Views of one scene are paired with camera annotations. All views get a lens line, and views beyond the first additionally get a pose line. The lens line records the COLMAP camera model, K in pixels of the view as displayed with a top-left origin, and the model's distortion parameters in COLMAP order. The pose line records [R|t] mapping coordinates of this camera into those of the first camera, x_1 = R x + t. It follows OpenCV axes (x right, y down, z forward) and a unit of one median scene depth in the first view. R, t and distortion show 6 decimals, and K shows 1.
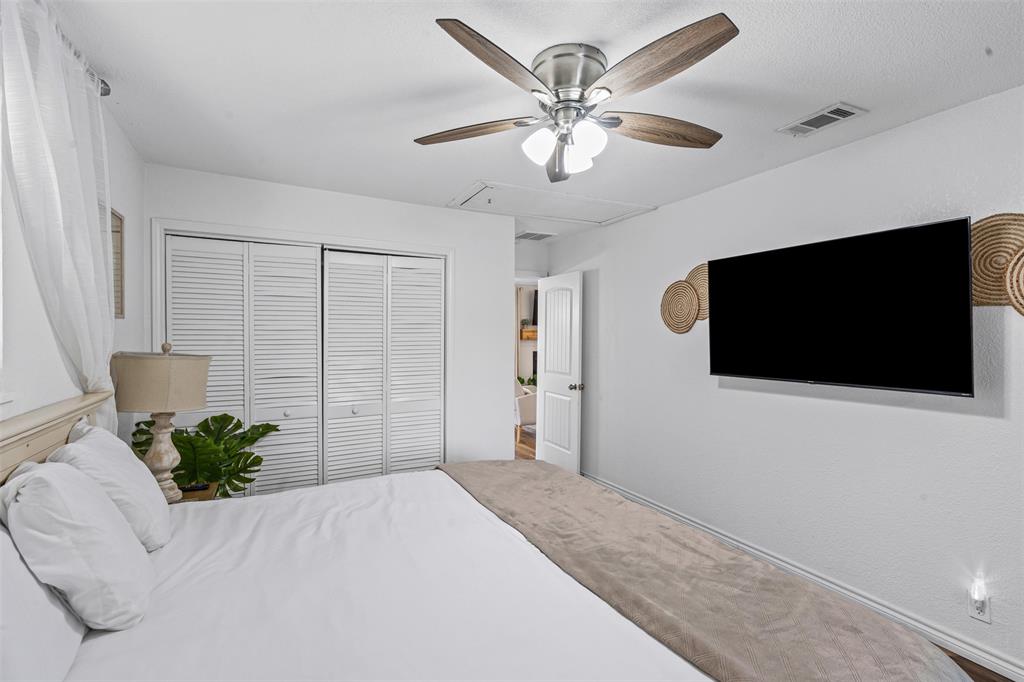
lens RADIAL K [[480.0, 0, 510.8], [0, 480.0, 336.9], [0, 0, 1]] dist [-0.000906, 0.000586]
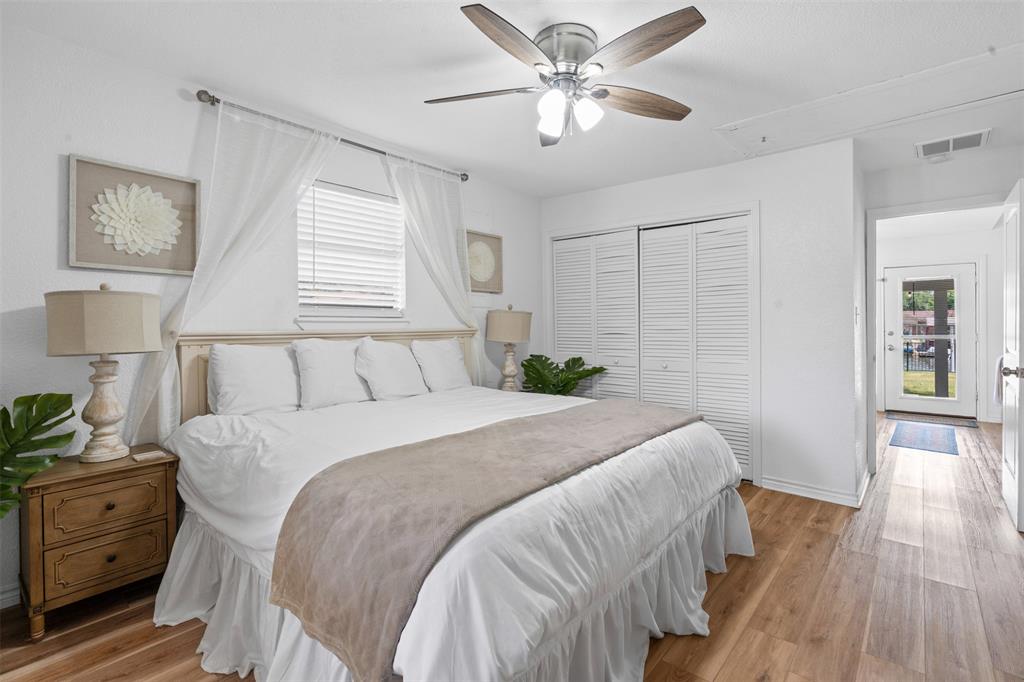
lens RADIAL K [[480.0, 0, 509.7], [0, 480.0, 334.8], [0, 0, 1]] dist [-0.000906, 0.000586]
pose [[0.385281, 0.010589, -0.922738, 0.639645], [-0.007273, 0.999938, 0.008438, 0.079601], [0.922770, 0.003460, 0.385334, 0.233813]]
